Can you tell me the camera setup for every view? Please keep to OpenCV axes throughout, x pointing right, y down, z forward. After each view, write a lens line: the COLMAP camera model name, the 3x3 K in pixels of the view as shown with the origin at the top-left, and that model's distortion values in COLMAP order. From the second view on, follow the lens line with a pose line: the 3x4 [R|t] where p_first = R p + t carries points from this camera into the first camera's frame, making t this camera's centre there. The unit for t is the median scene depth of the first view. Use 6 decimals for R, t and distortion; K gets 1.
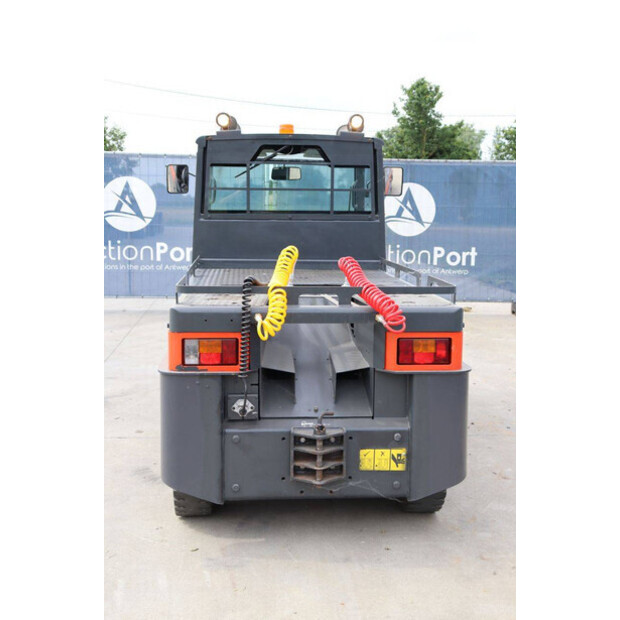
lens RADIAL K [[869.0, 0, 310.0], [0, 869.0, 310.0], [0, 0, 1]] dist [0.020901, 0.015712]
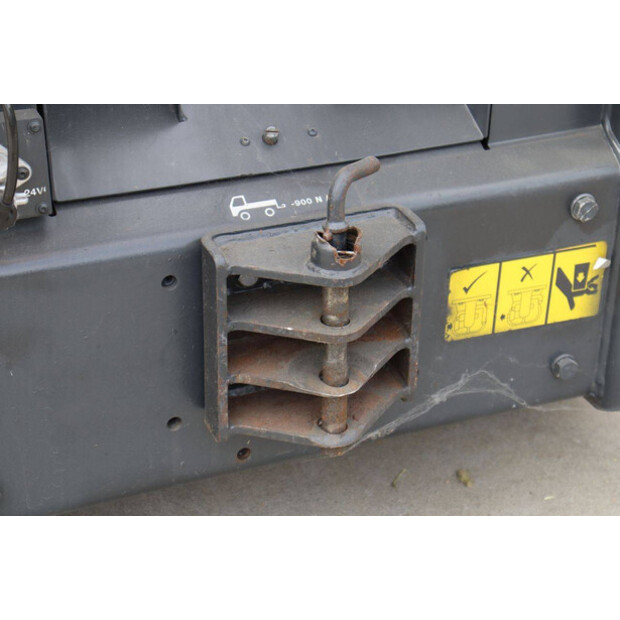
lens RADIAL K [[1426.1, 0, 310.0], [0, 1426.1, 310.0], [0, 0, 1]] dist [0.327129, 0.301122]
pose [[0.953049, -0.145085, 0.265796, -0.099451], [0.029733, 0.918343, 0.394666, -0.000919], [-0.301352, -0.368234, 0.879540, 0.627725]]
